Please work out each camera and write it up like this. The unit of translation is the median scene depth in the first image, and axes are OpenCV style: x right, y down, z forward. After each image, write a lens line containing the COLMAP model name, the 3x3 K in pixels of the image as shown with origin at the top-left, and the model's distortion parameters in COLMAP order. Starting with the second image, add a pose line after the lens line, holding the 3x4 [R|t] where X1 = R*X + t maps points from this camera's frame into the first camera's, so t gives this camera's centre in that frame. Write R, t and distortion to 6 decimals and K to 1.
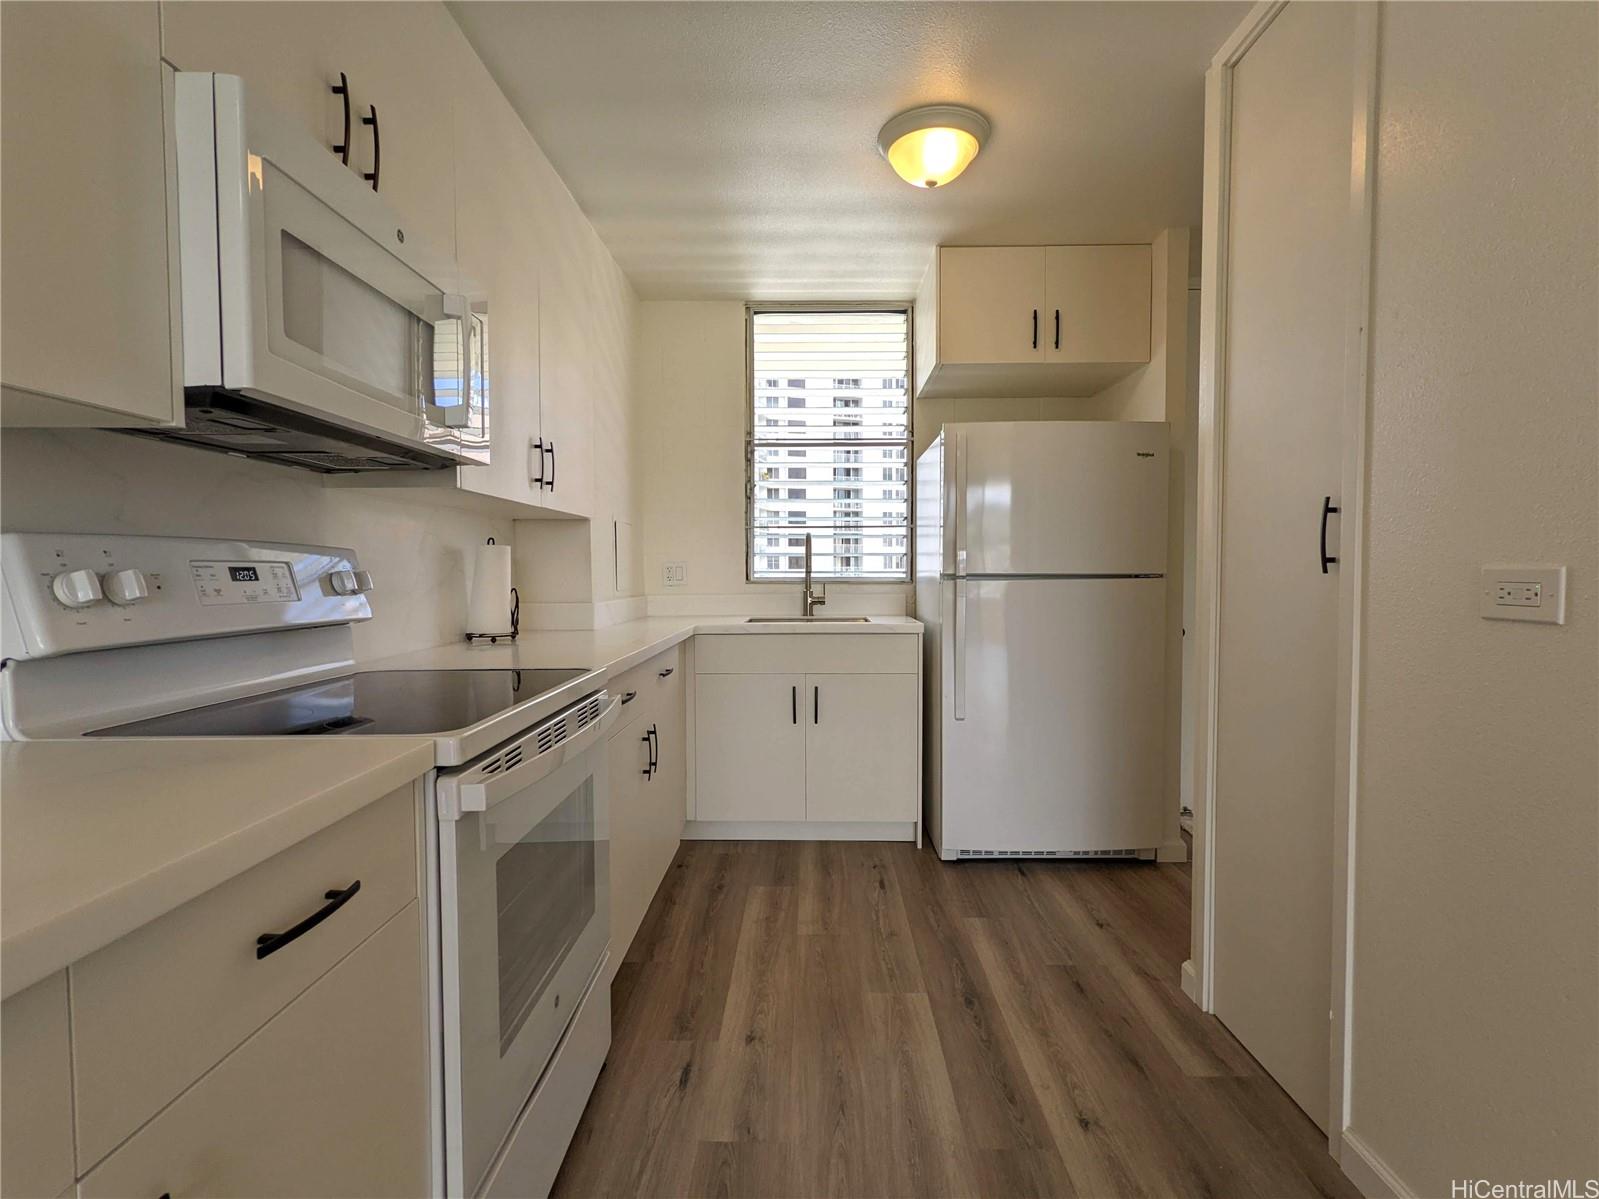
lens RADIAL K [[754.1, 0, 801.4], [0, 754.1, 600.5], [0, 0, 1]] dist [-0.000746, 0.000033]
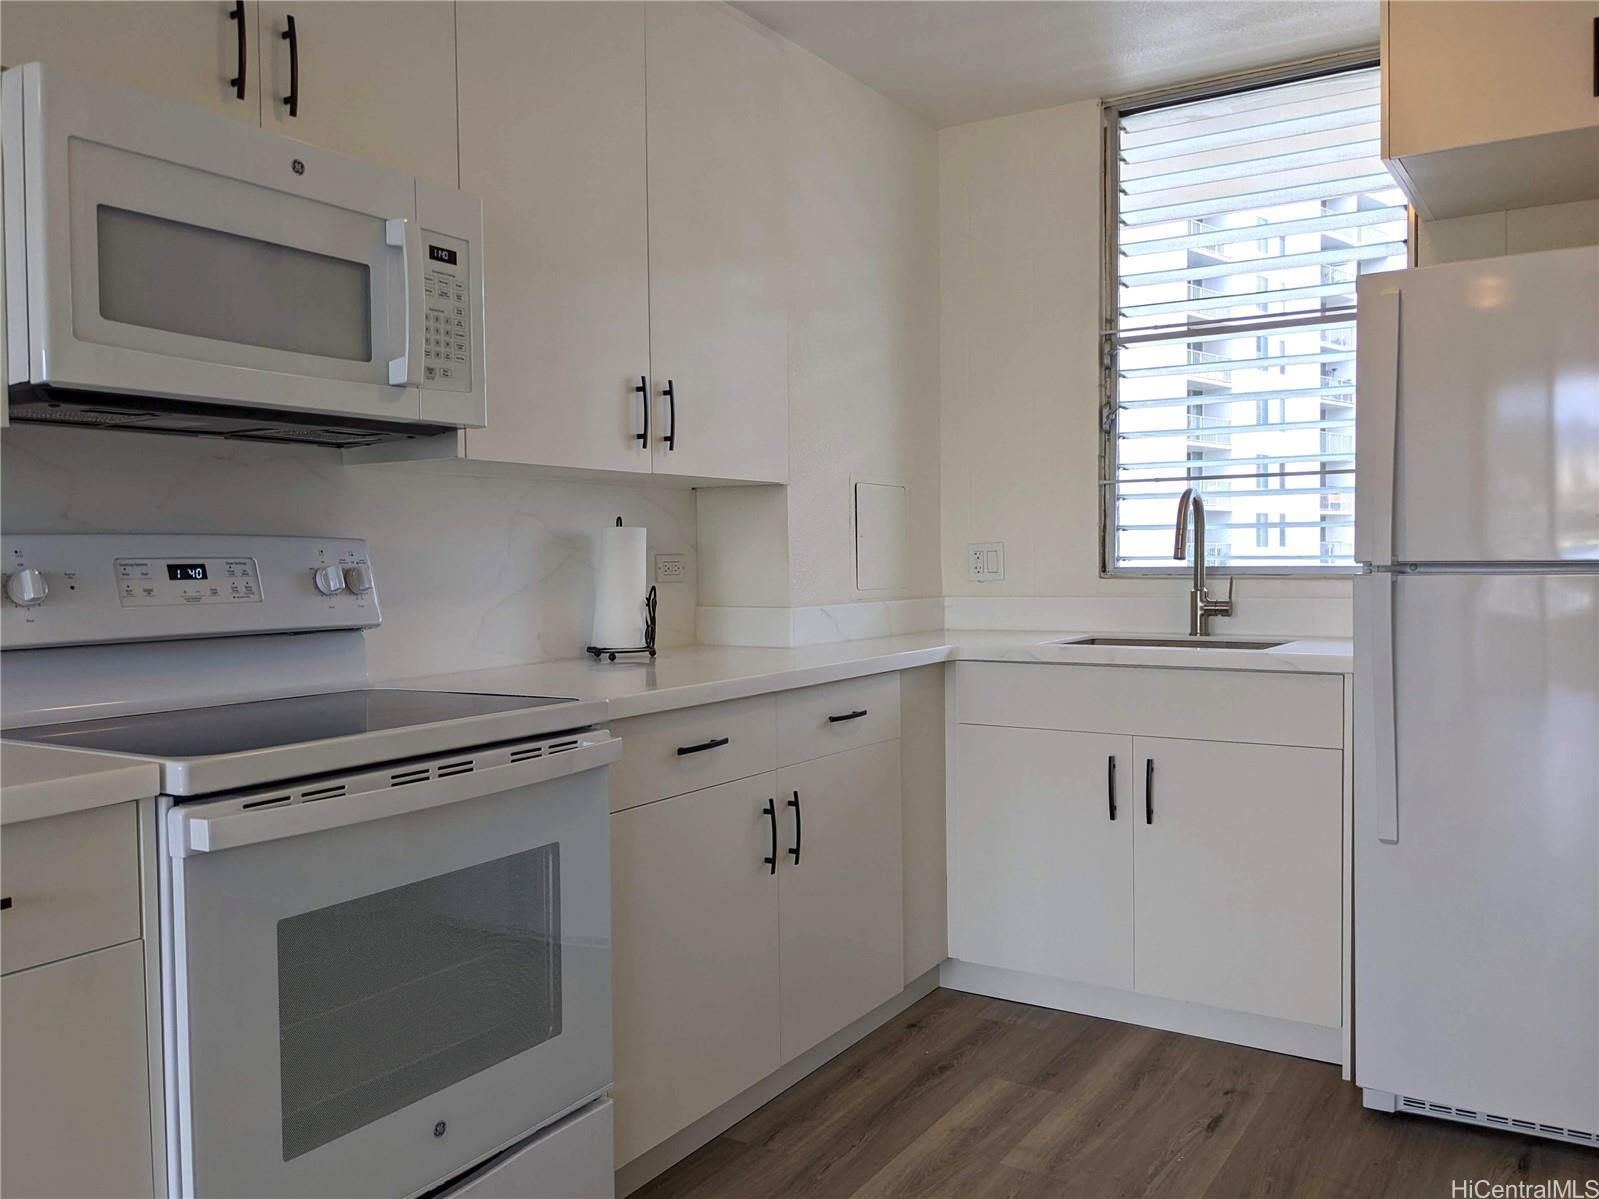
lens RADIAL K [[1266.3, 0, 799.4], [0, 1266.3, 597.7], [0, 0, 1]] dist [0.031036, -0.035244]
pose [[0.854713, 0.009387, -0.519016, 0.332302], [-0.010995, 0.999940, -0.000021, -0.006130], [0.518985, 0.005724, 0.854764, 0.040879]]
